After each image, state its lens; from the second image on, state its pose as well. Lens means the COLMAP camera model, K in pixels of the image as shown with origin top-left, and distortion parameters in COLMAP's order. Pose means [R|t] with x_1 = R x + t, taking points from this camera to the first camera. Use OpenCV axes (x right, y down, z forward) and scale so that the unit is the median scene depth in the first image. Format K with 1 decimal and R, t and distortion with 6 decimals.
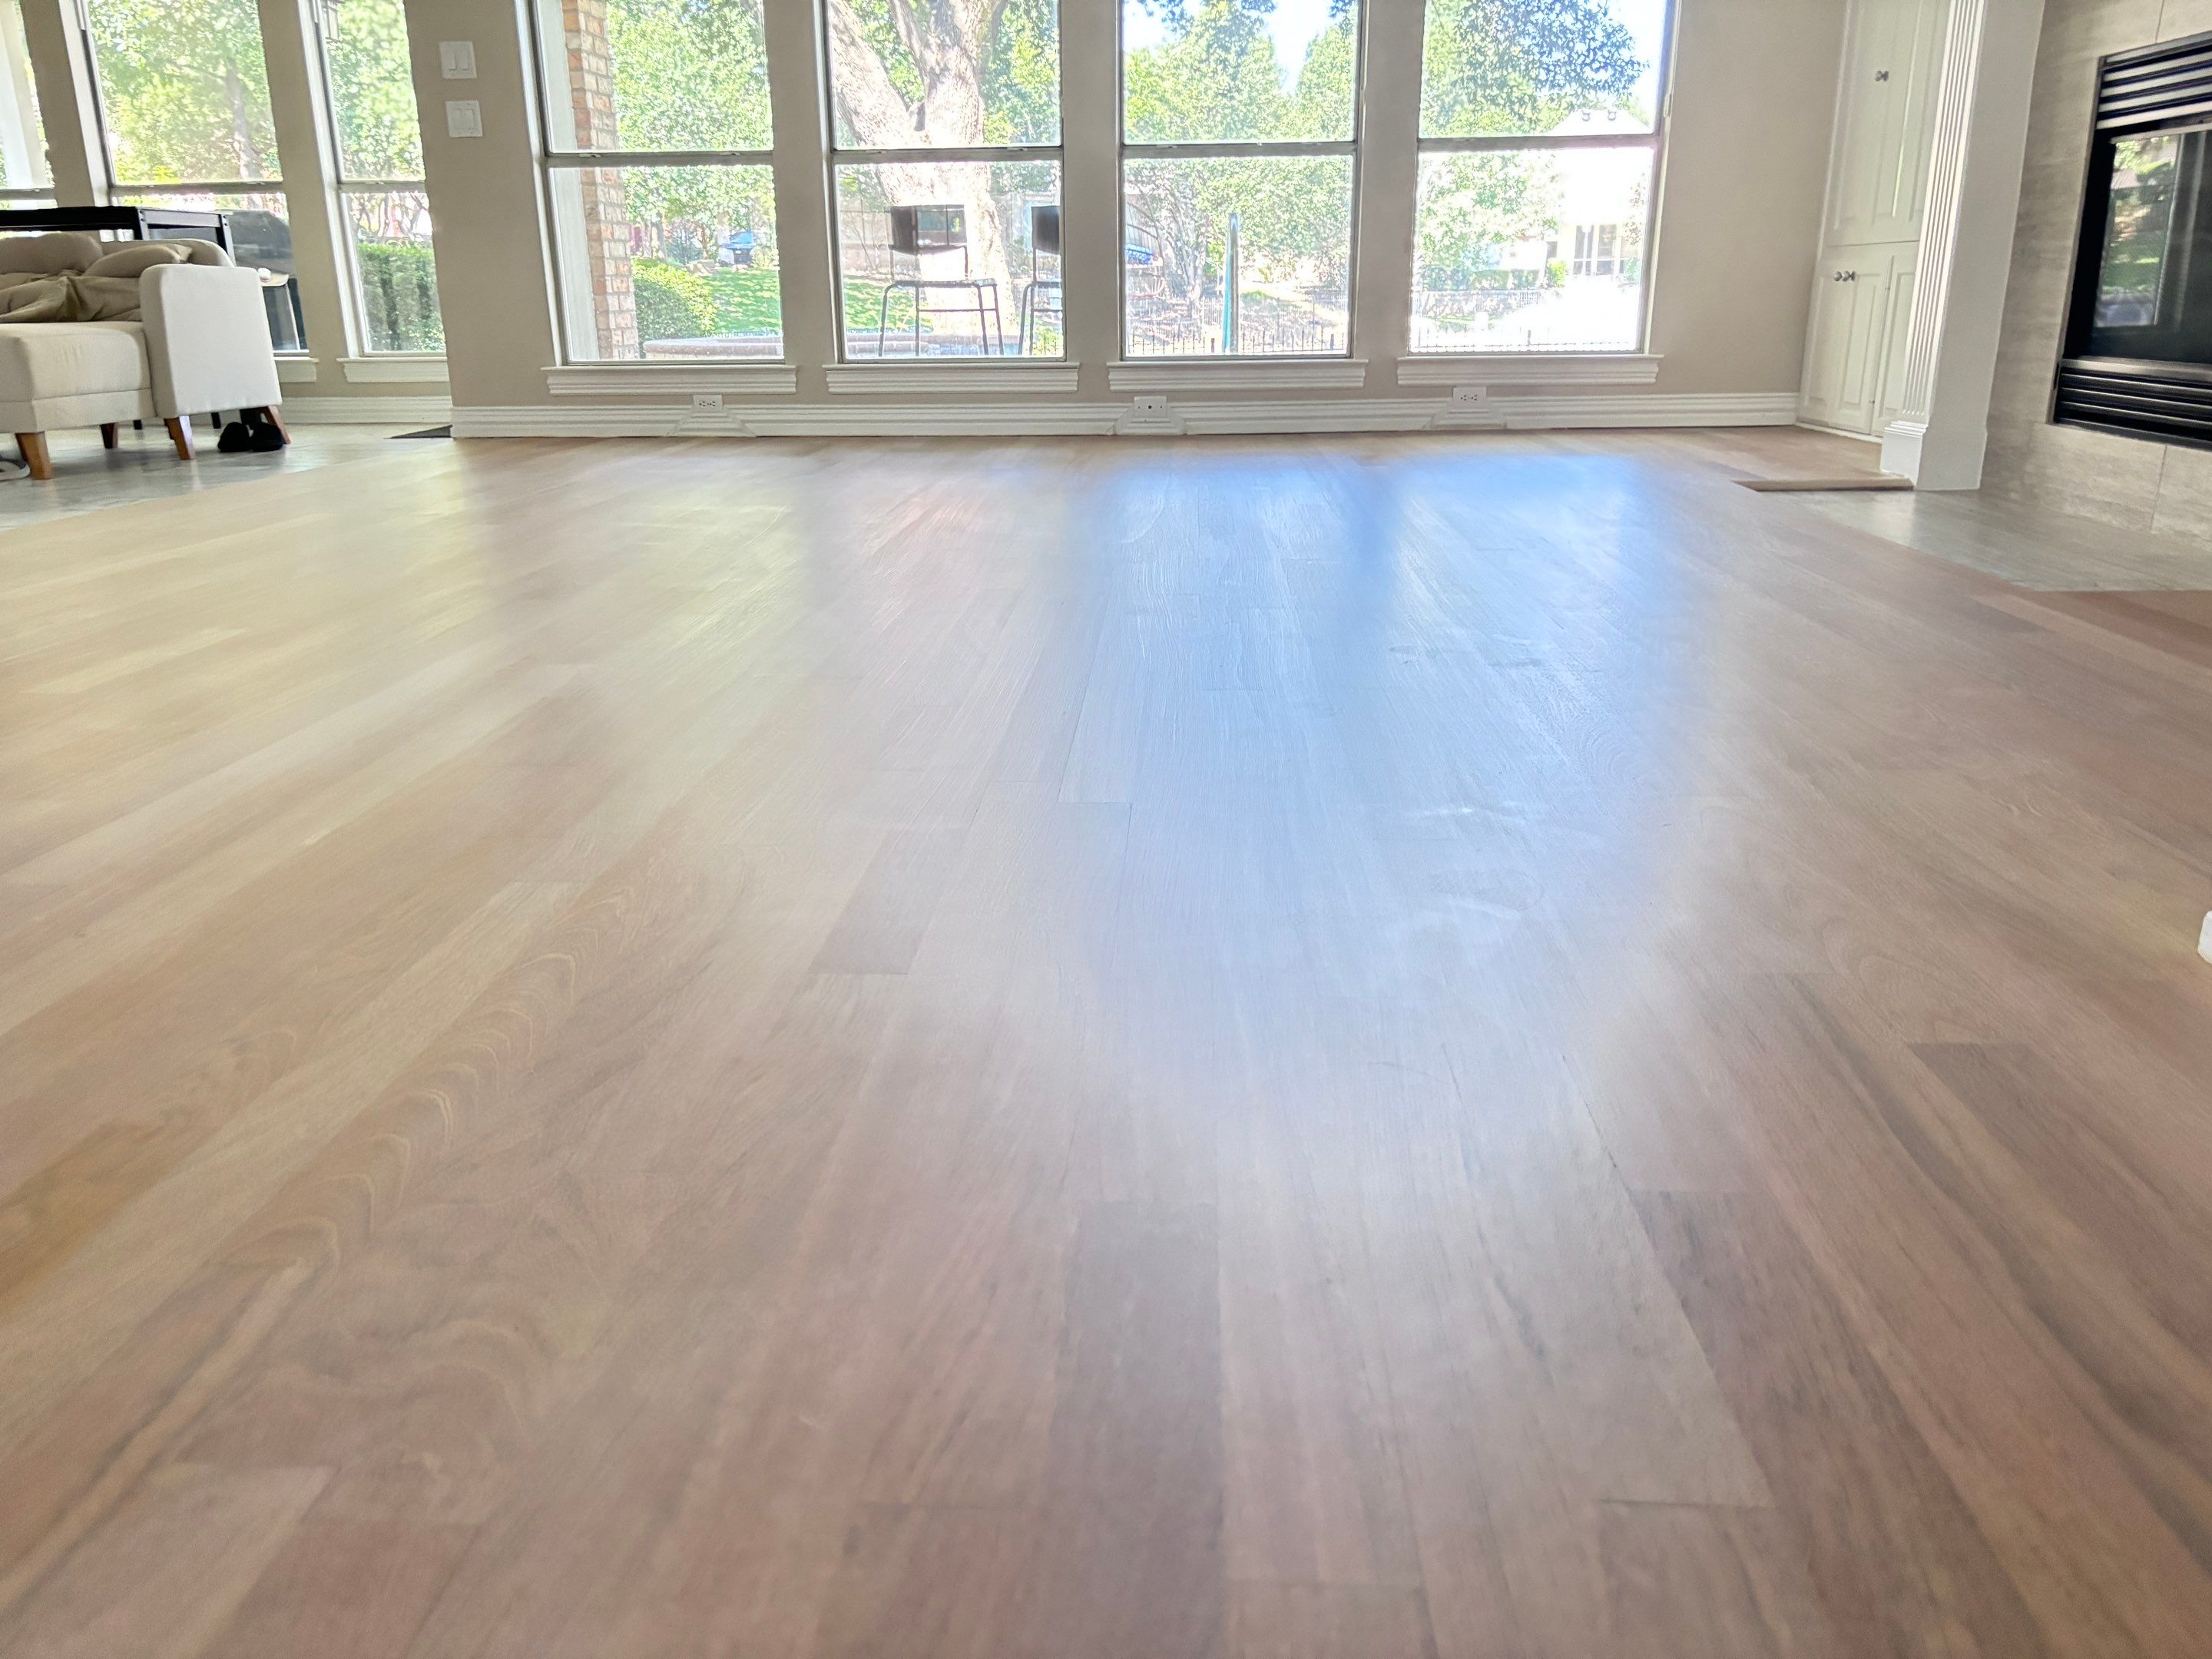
lens RADIAL K [[1640.4, 0, 1093.5], [0, 1640.4, 828.5], [0, 0, 1]] dist [0.039510, -0.034648]
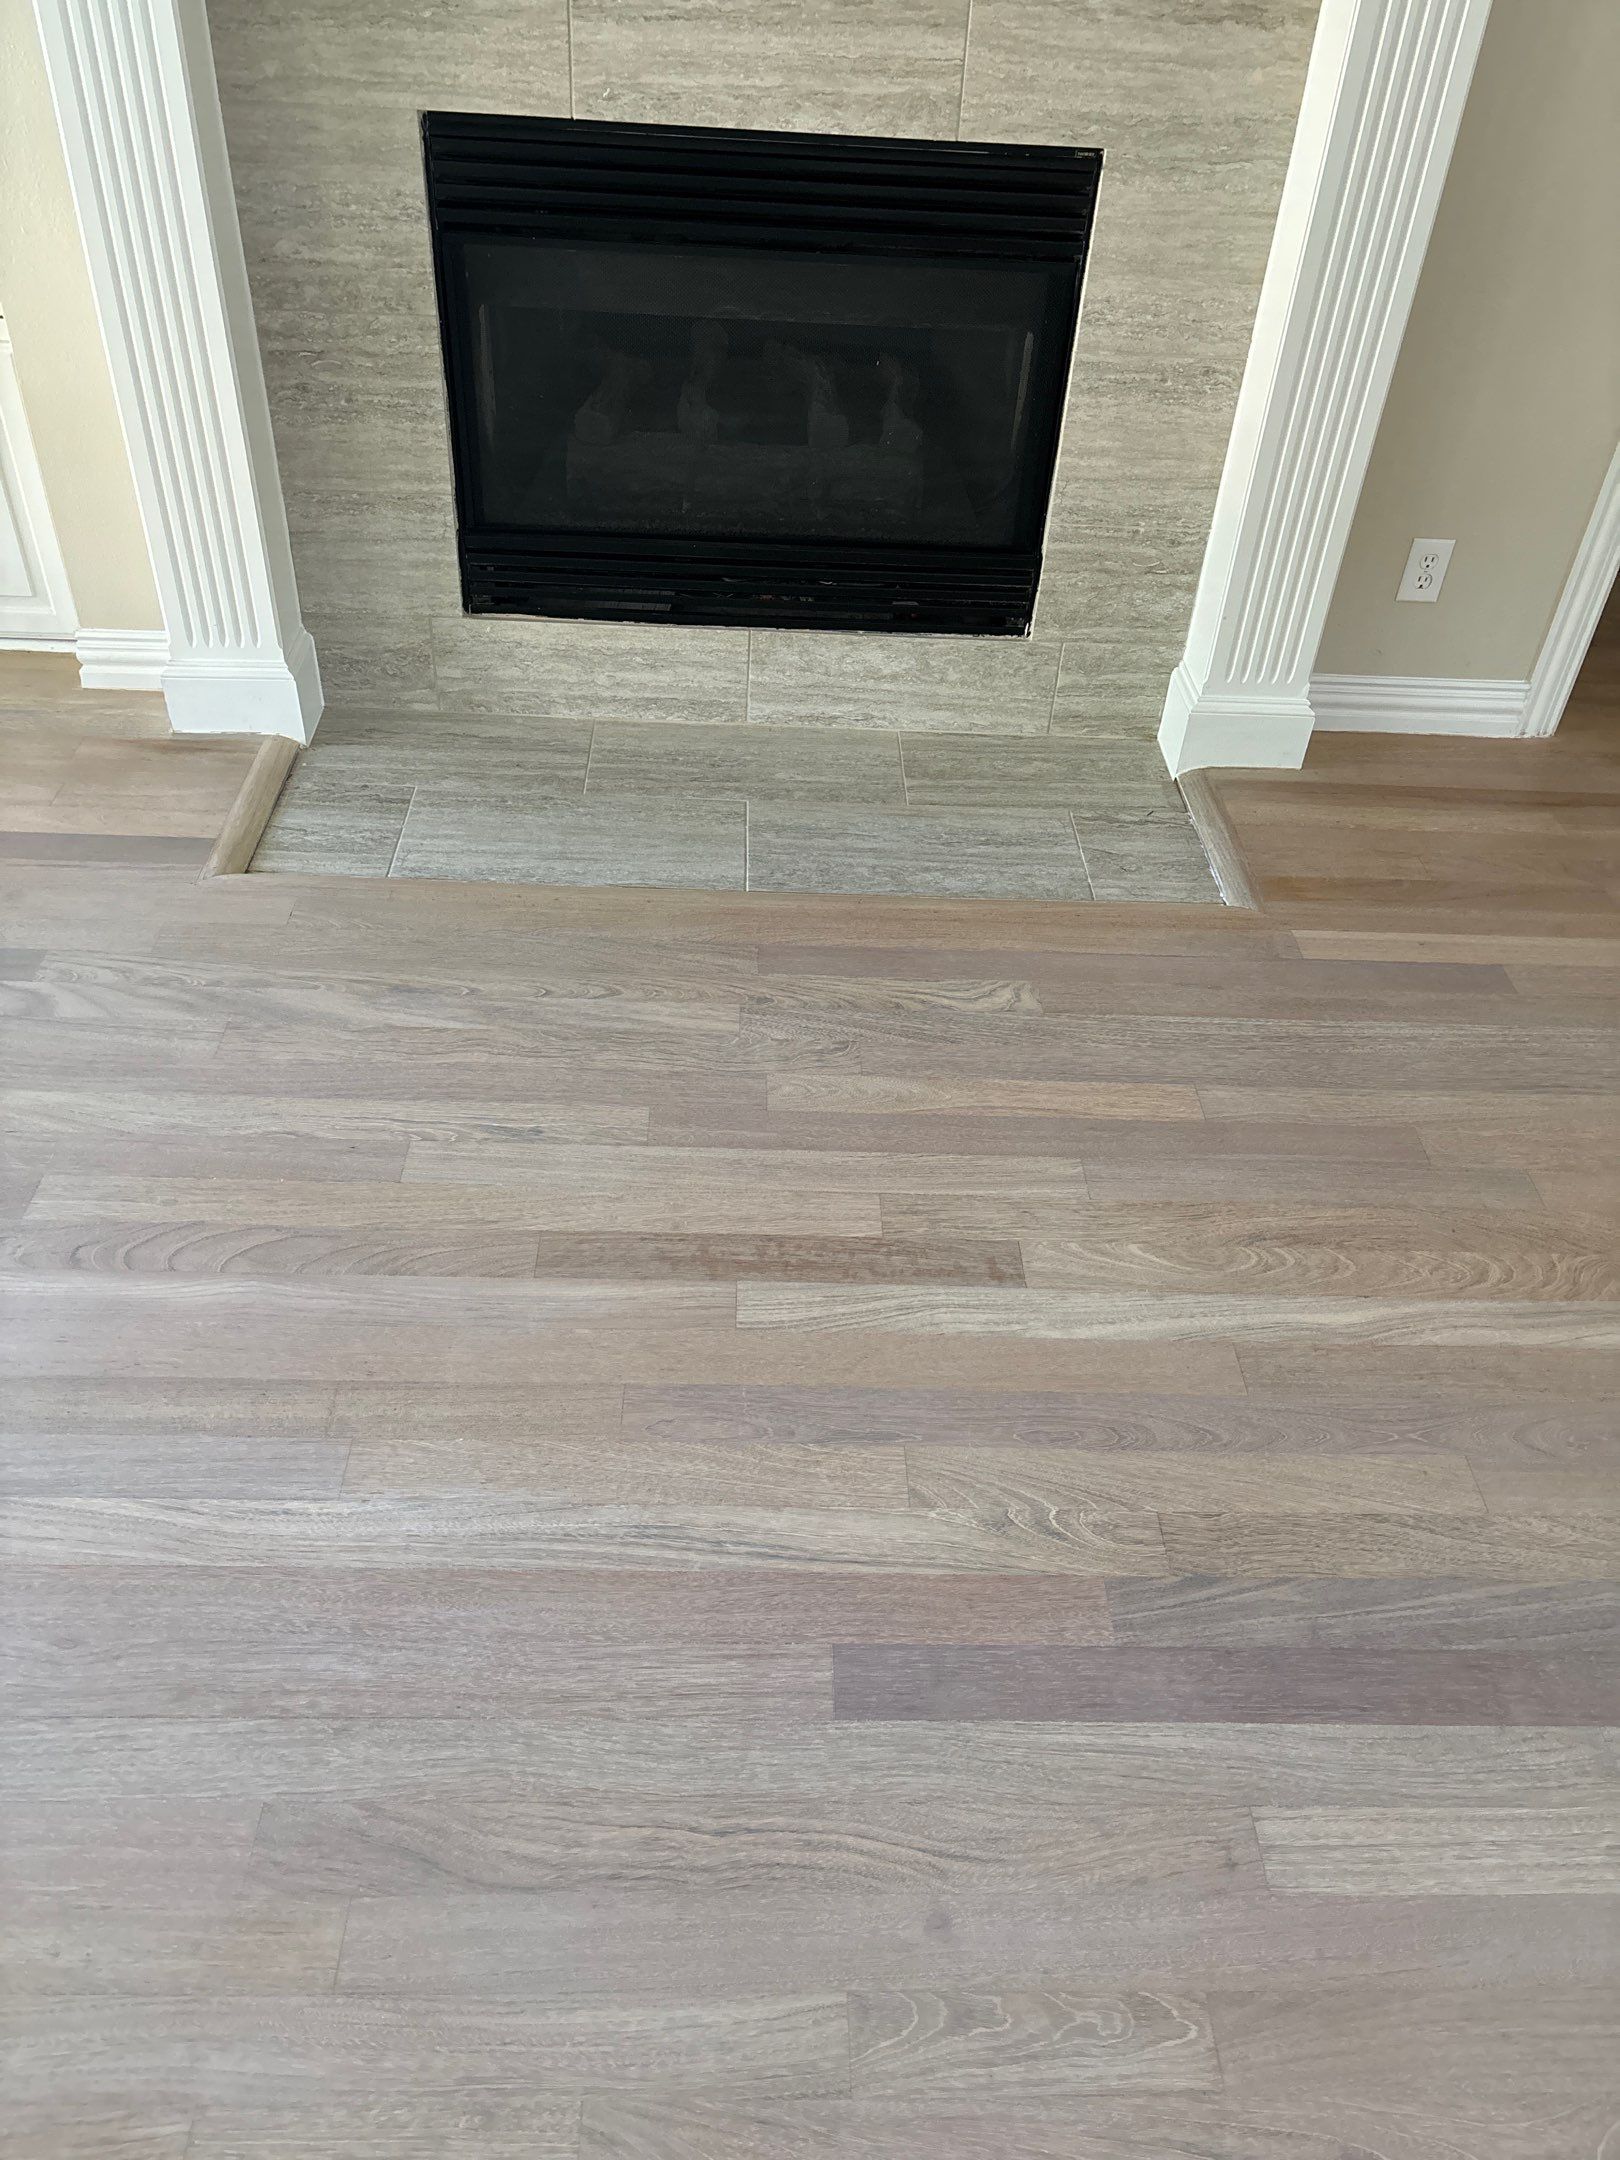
lens RADIAL K [[1644.4, 0, 820.0], [0, 1644.4, 1072.6], [0, 0, 1]] dist [0.047024, -0.045682]
pose [[-0.081729, -0.630077, 0.772219, -0.102278], [0.257504, 0.735154, 0.627088, -0.352214], [-0.962815, 0.250101, 0.102164, 0.551132]]
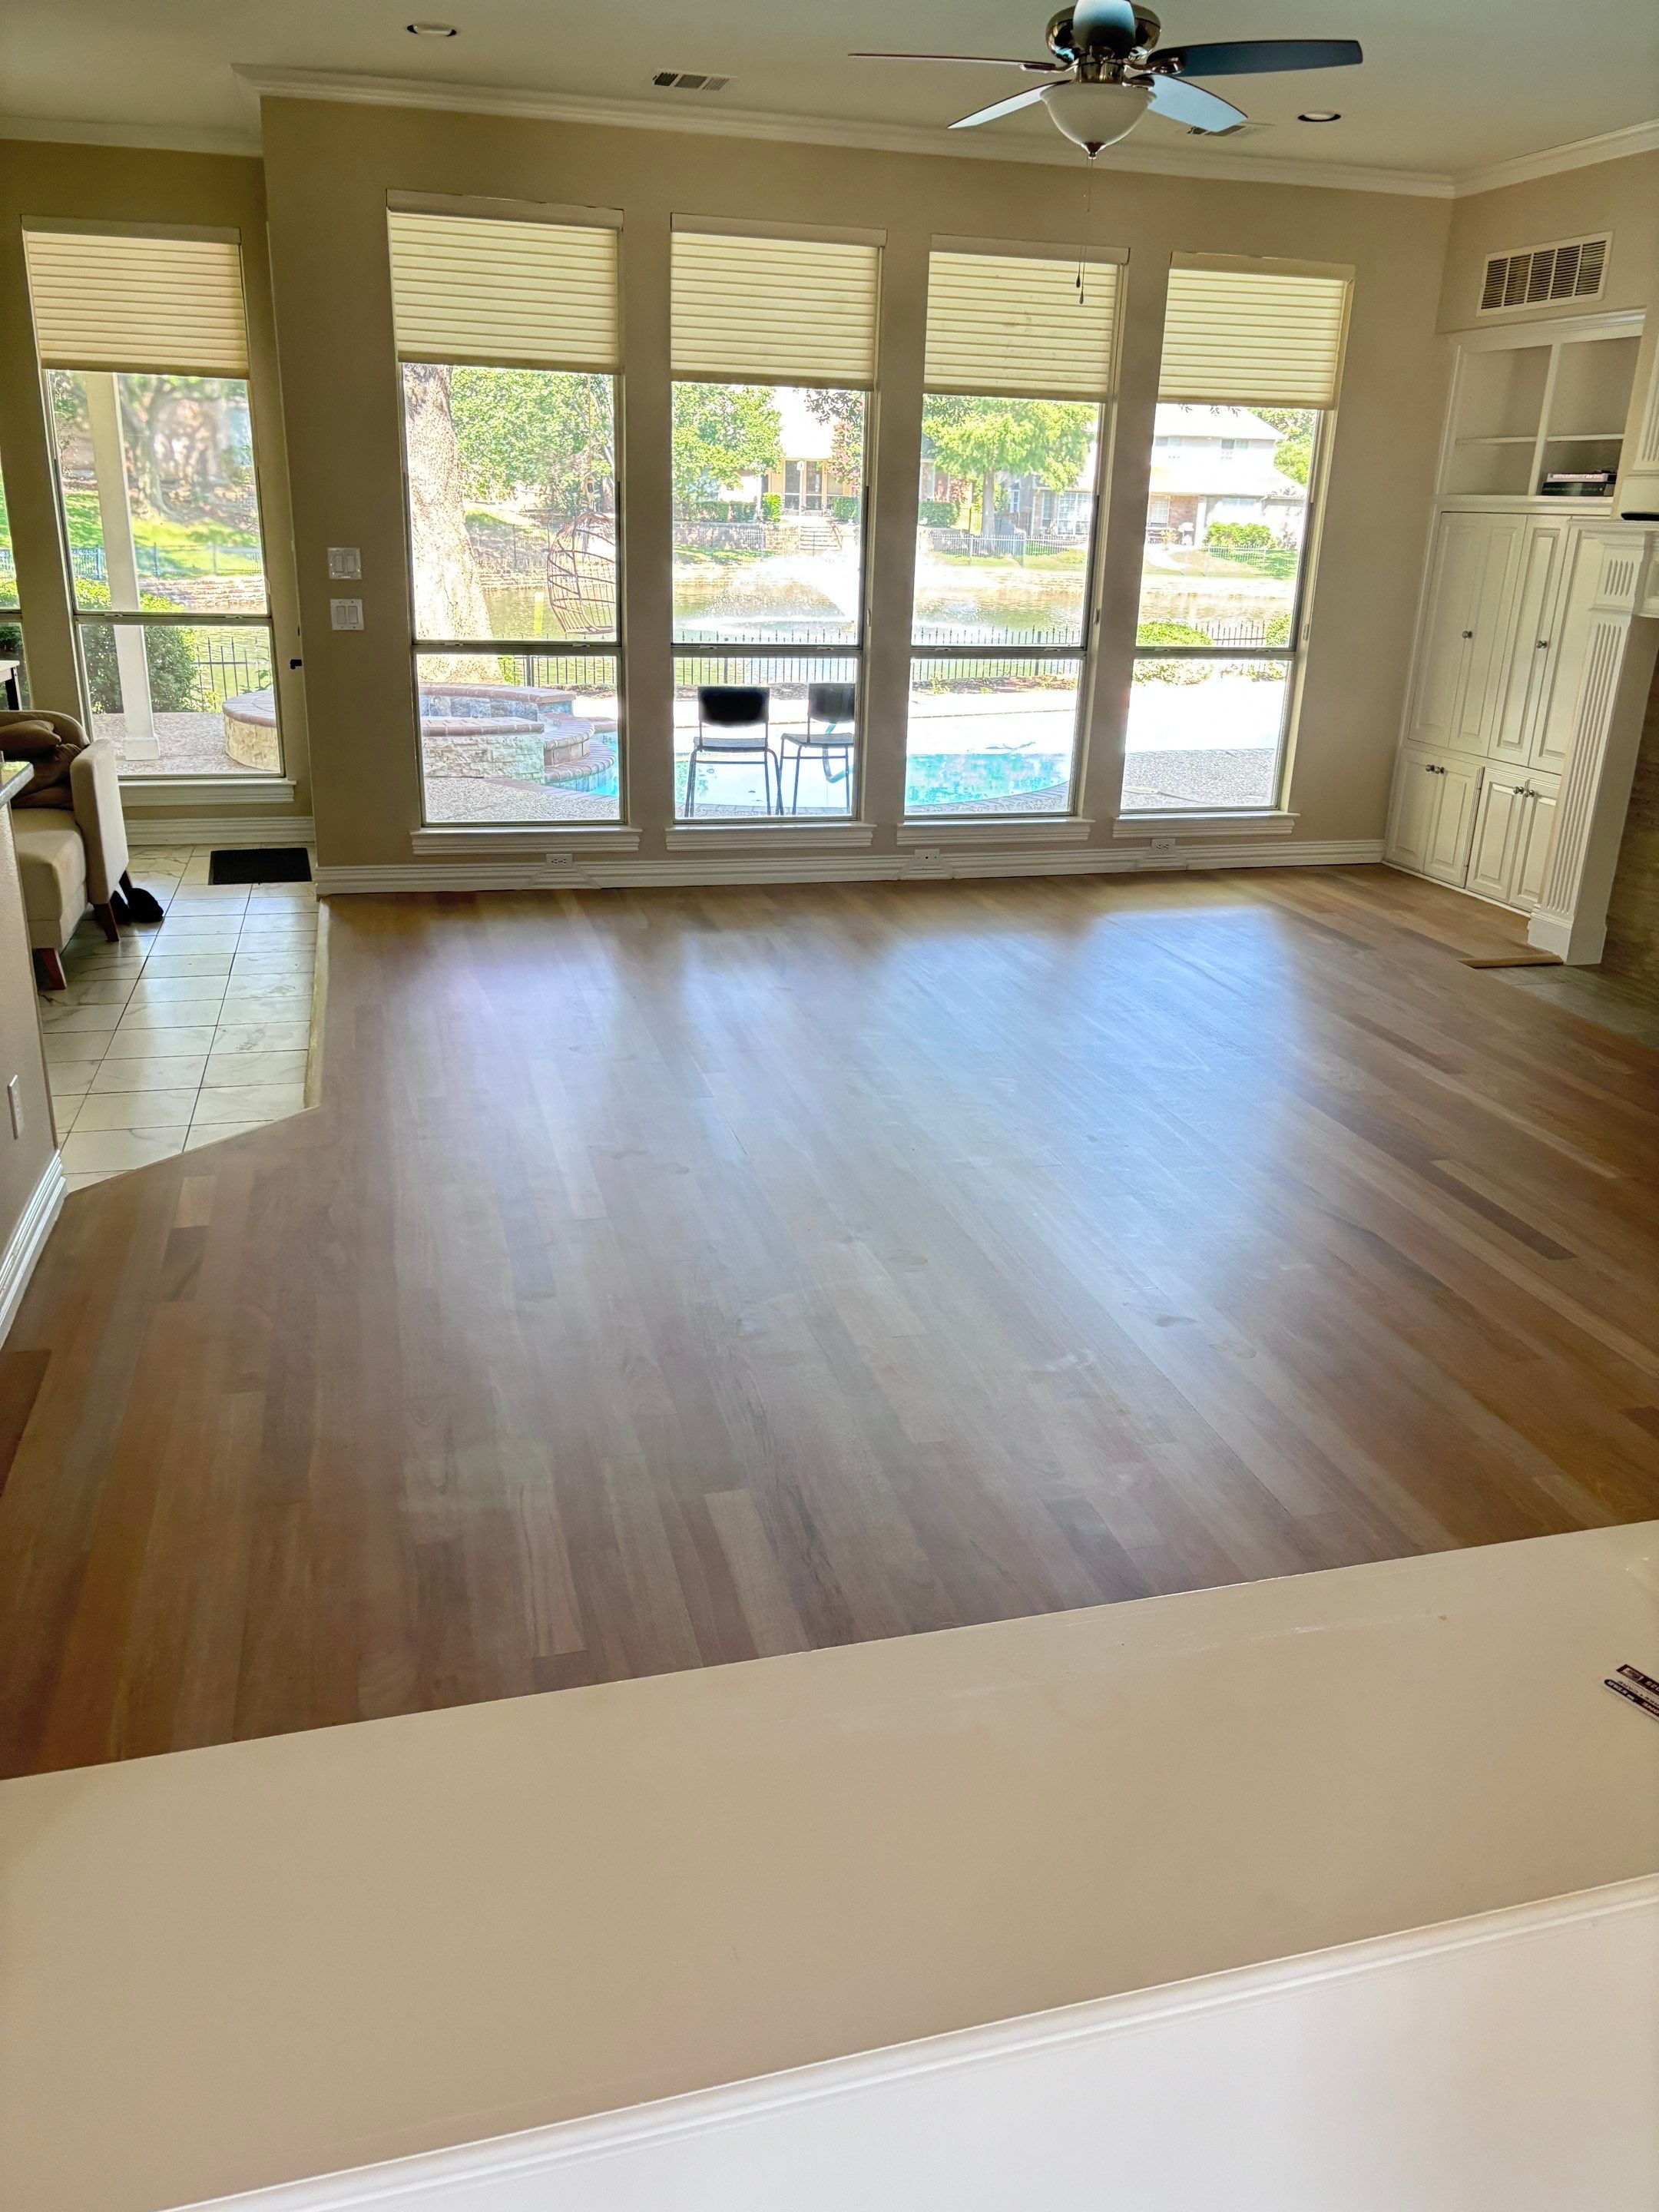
lens RADIAL K [[1671.0, 0, 829.5], [0, 1671.0, 1106.0], [0, 0, 1]] dist [0.035443, -0.031511]
pose [[0.946553, -0.069638, 0.314940, -0.436962], [0.057122, 0.997173, 0.048811, -0.138158], [-0.317449, -0.028212, 0.947856, -0.153800]]
